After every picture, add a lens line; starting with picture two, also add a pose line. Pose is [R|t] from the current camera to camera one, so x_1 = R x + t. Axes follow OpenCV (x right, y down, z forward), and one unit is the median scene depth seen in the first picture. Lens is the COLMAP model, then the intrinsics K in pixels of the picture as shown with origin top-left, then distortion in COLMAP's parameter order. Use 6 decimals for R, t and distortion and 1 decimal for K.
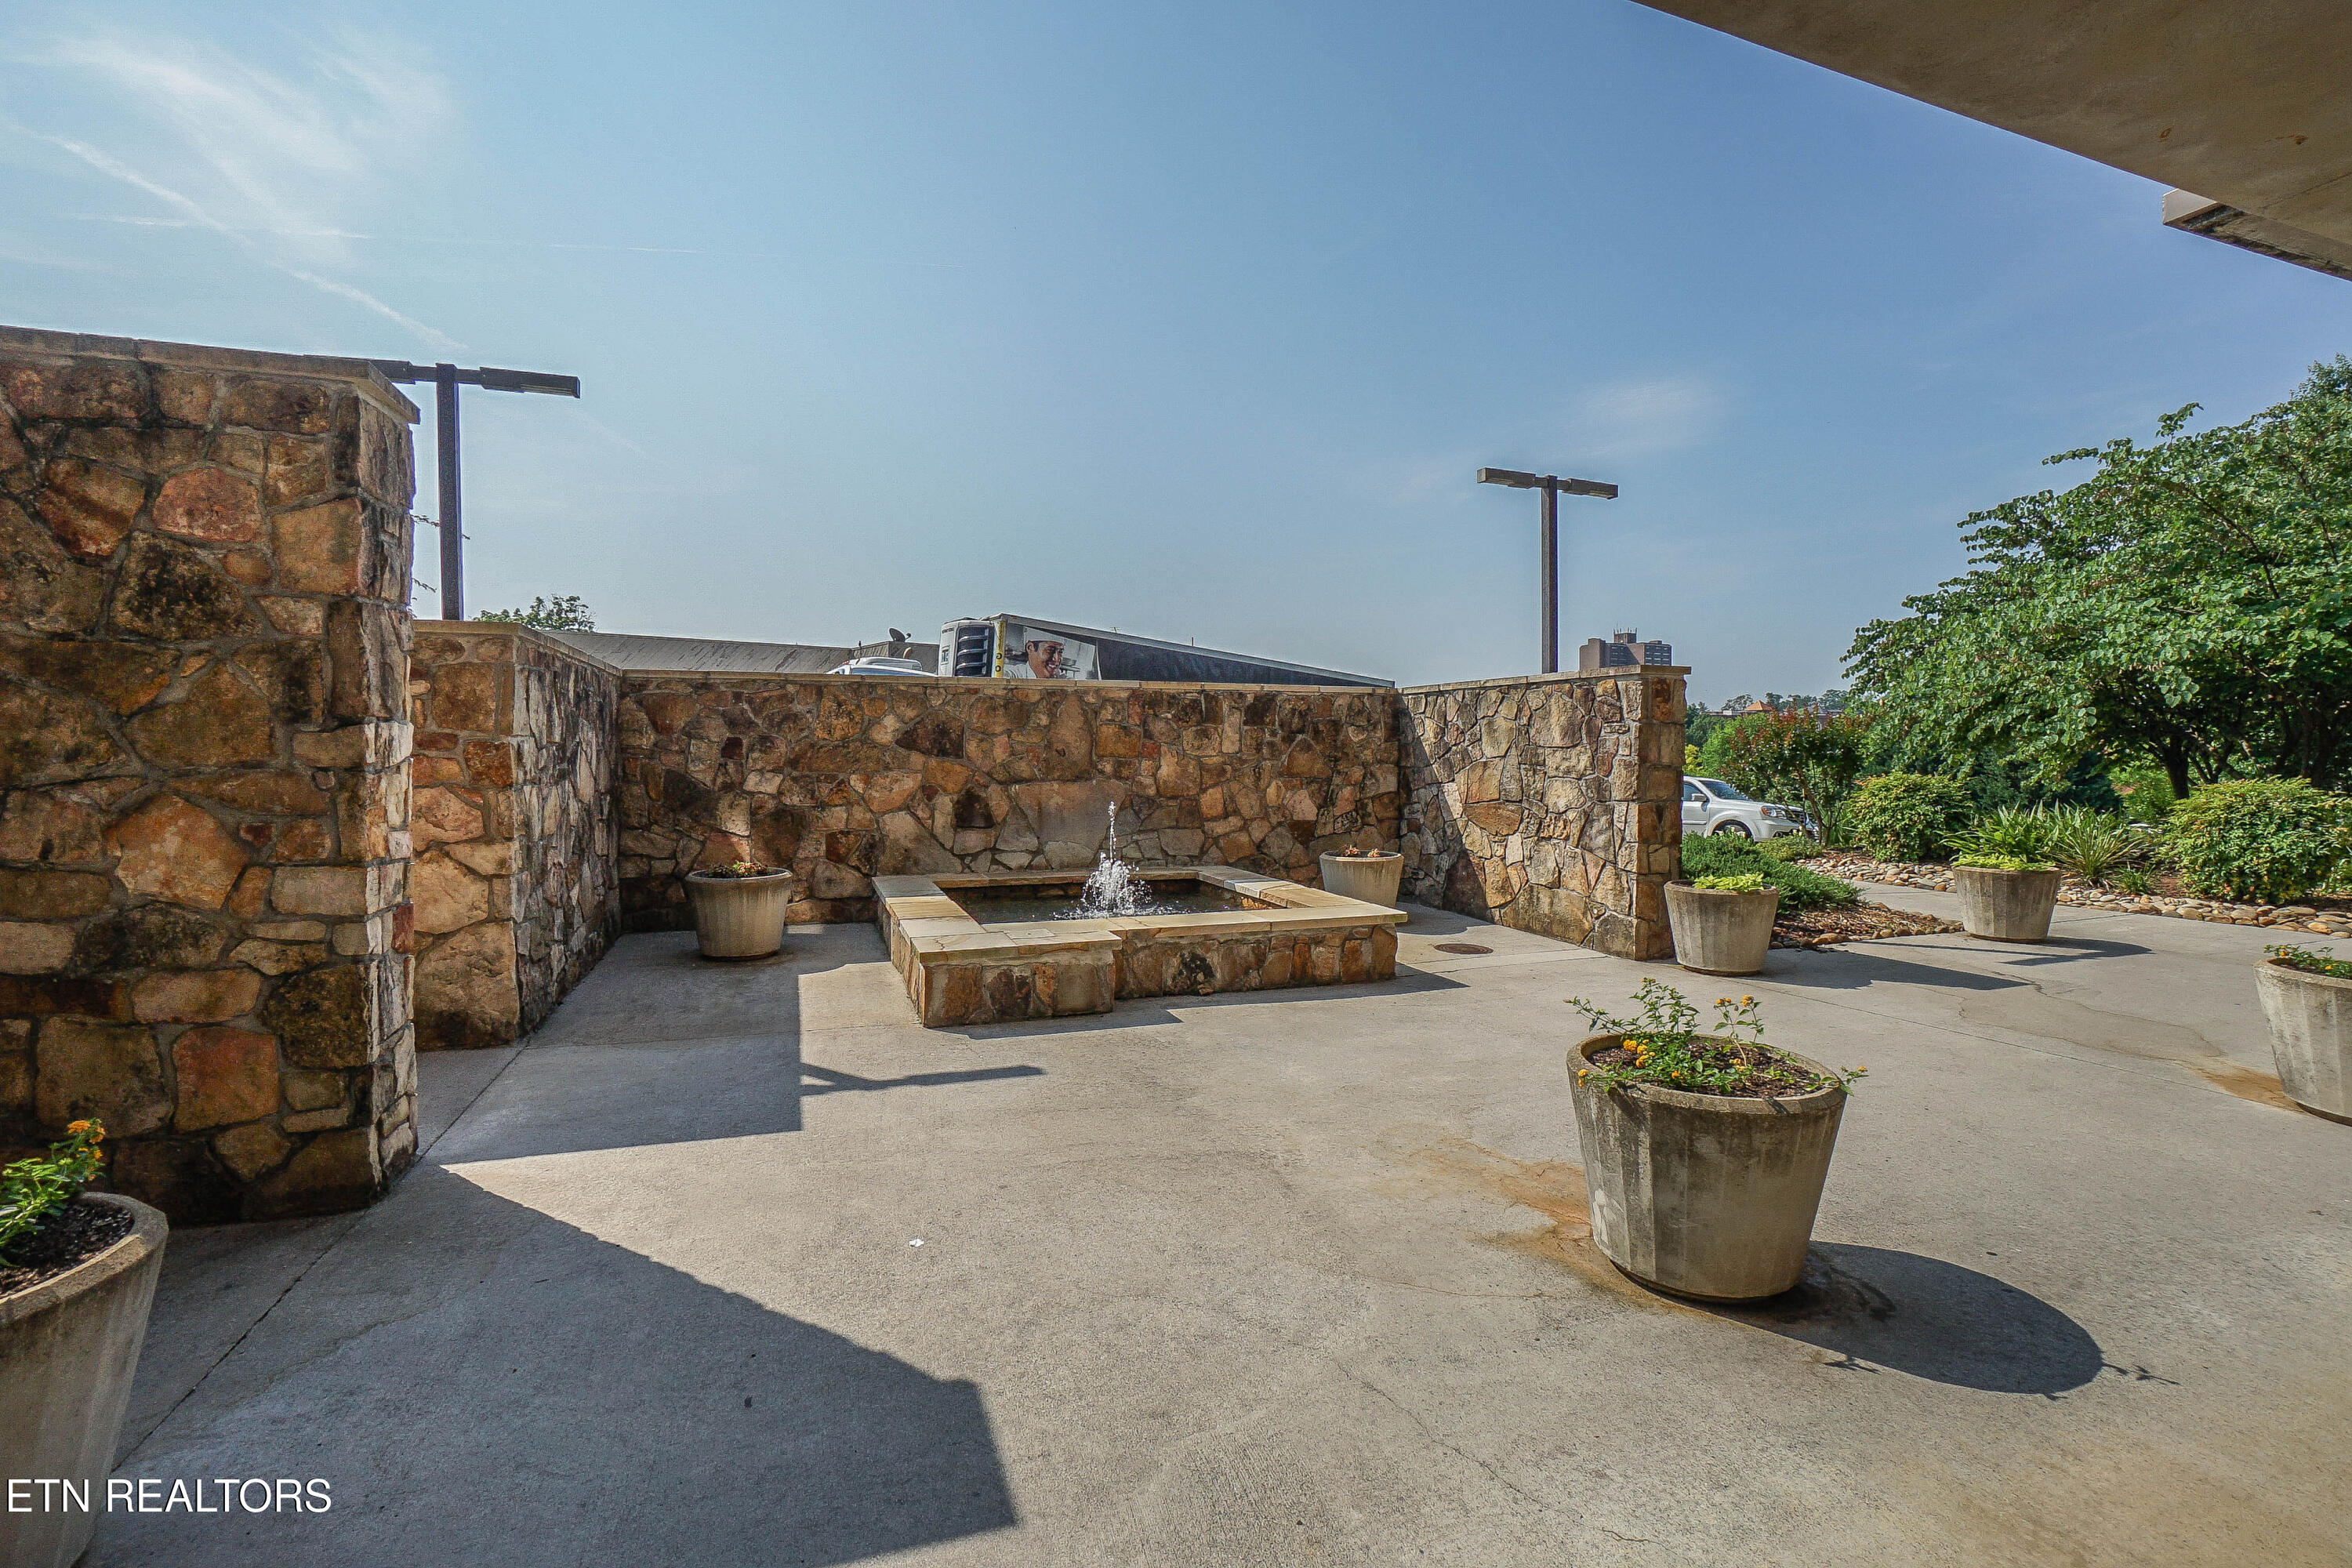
lens RADIAL K [[1040.7, 0, 1174.7], [0, 1040.7, 762.4], [0, 0, 1]] dist [-0.034829, 0.002899]
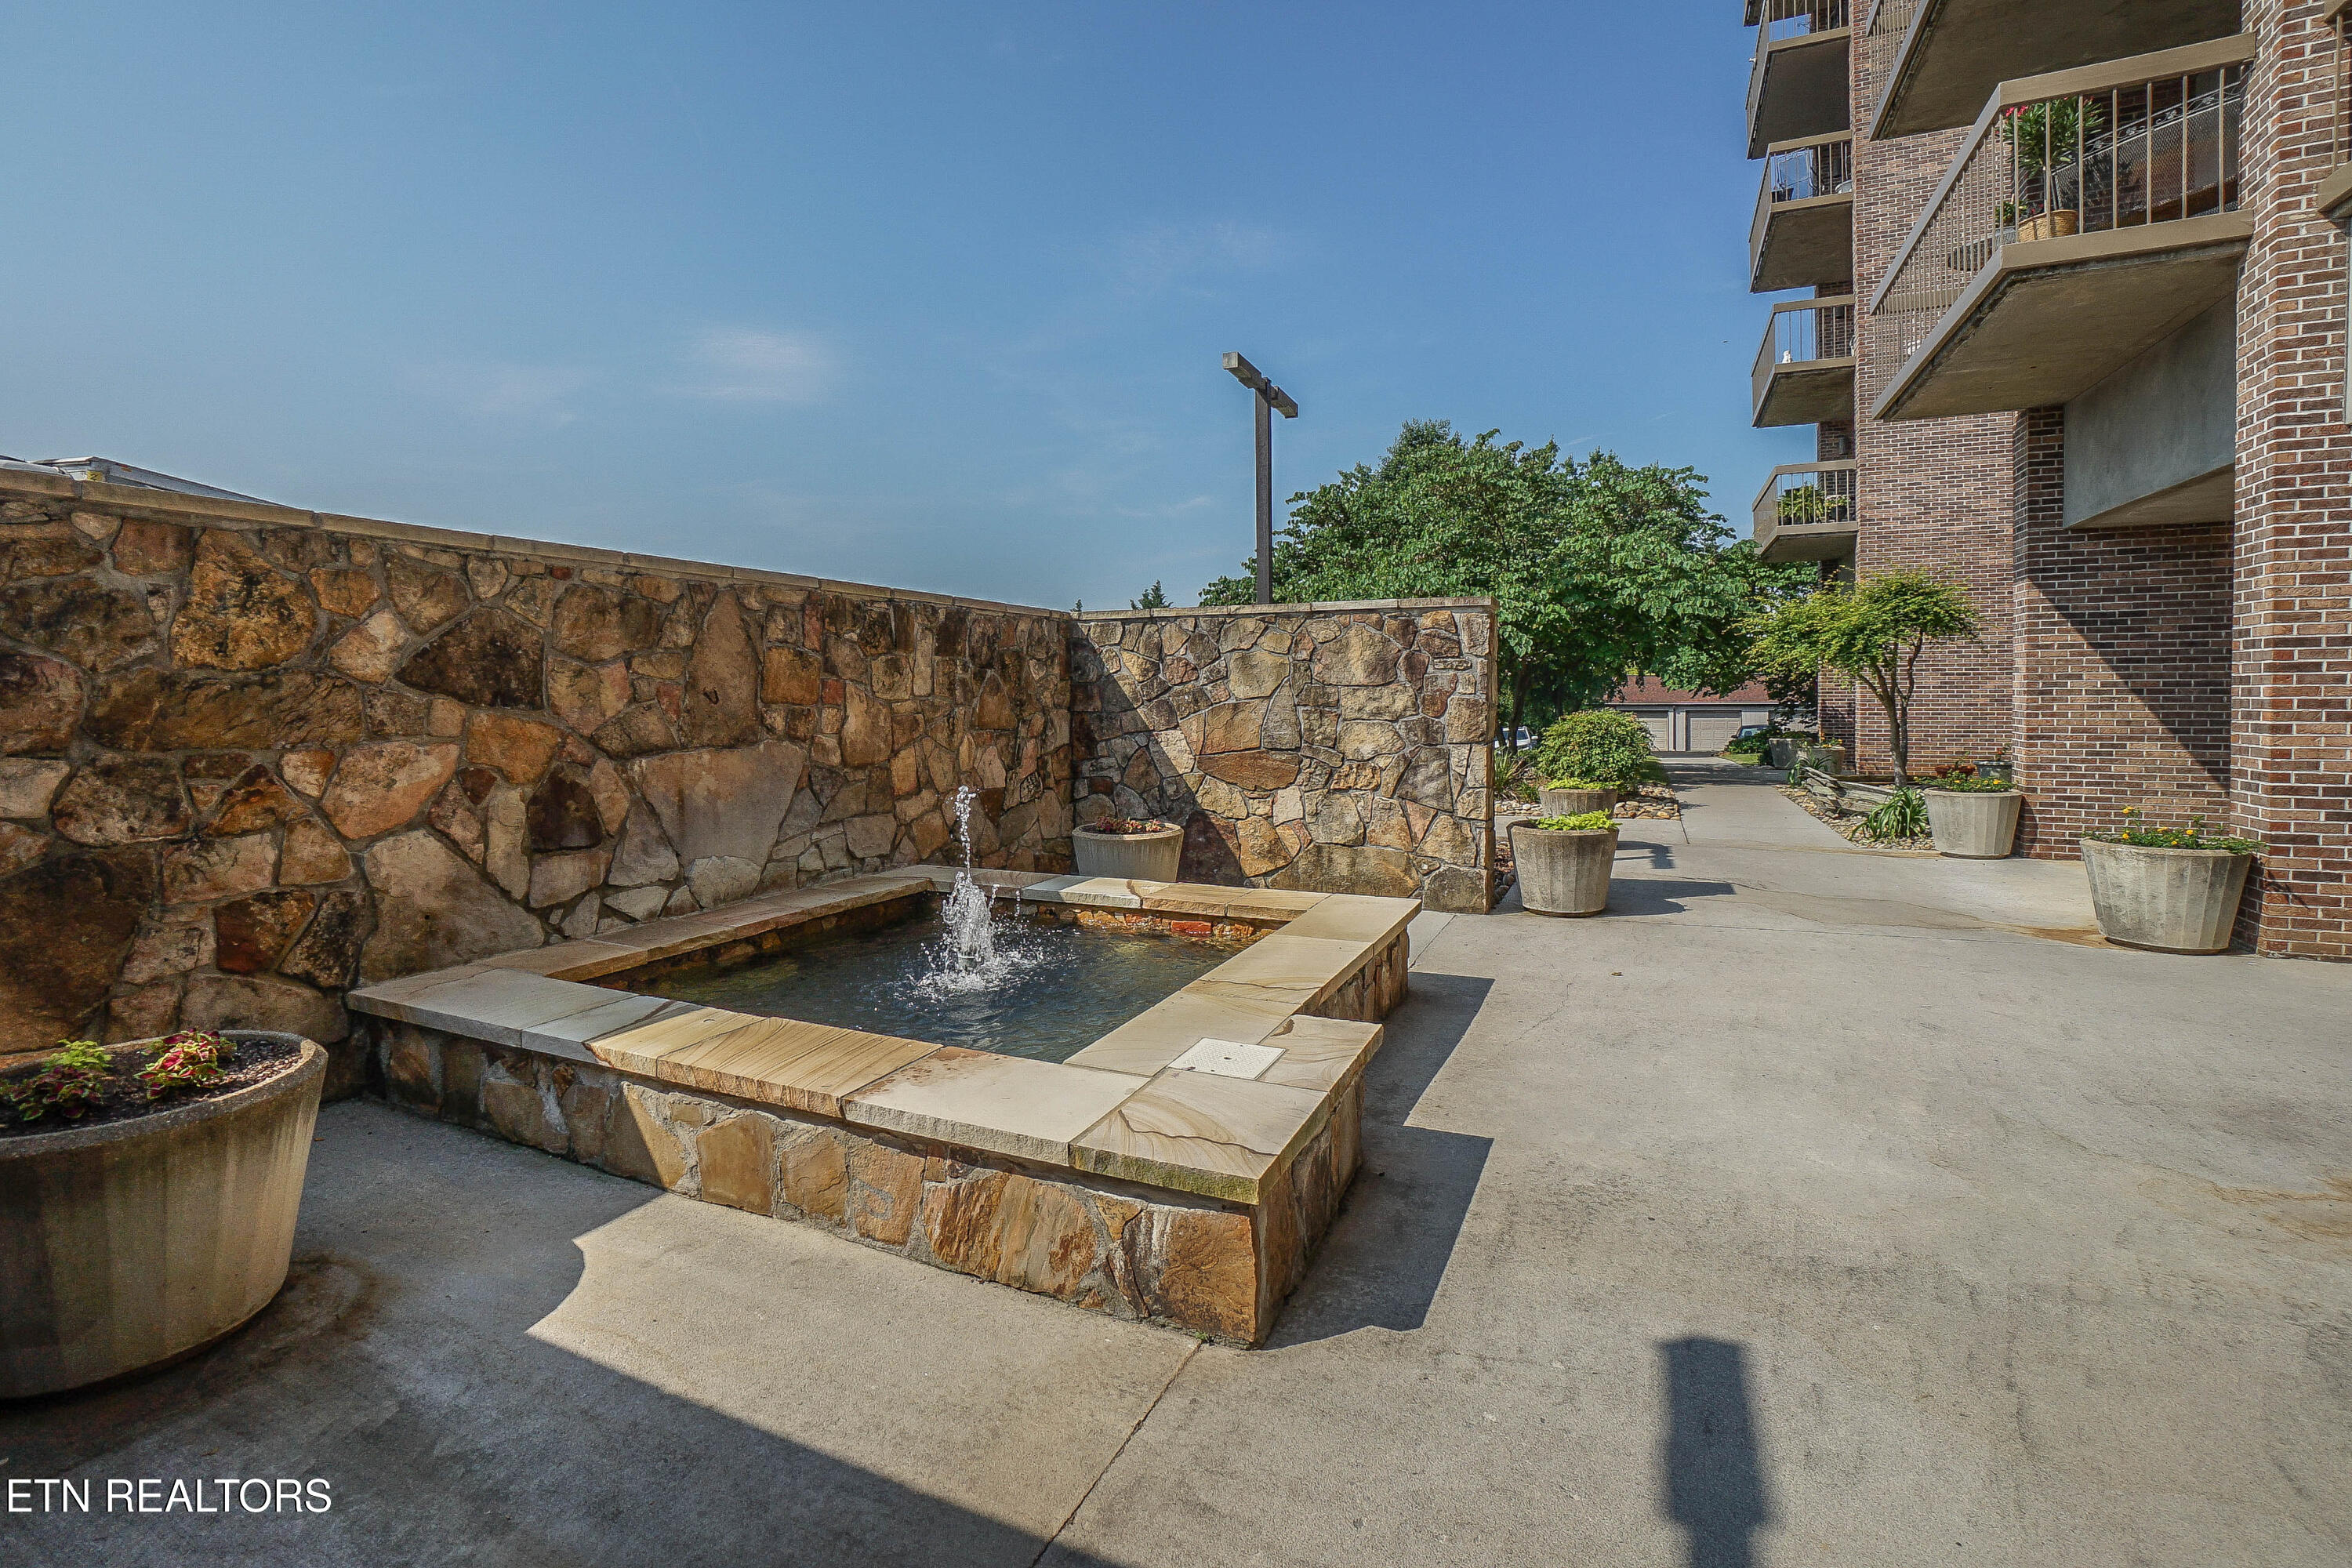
lens RADIAL K [[1040.7, 0, 1168.9], [0, 1040.7, 715.4], [0, 0, 1]] dist [-0.034829, 0.002899]
pose [[0.694237, -0.019726, 0.719476, -0.348859], [0.014988, 0.999804, 0.012949, -0.002969], [-0.719591, 0.001793, 0.694396, 0.461277]]
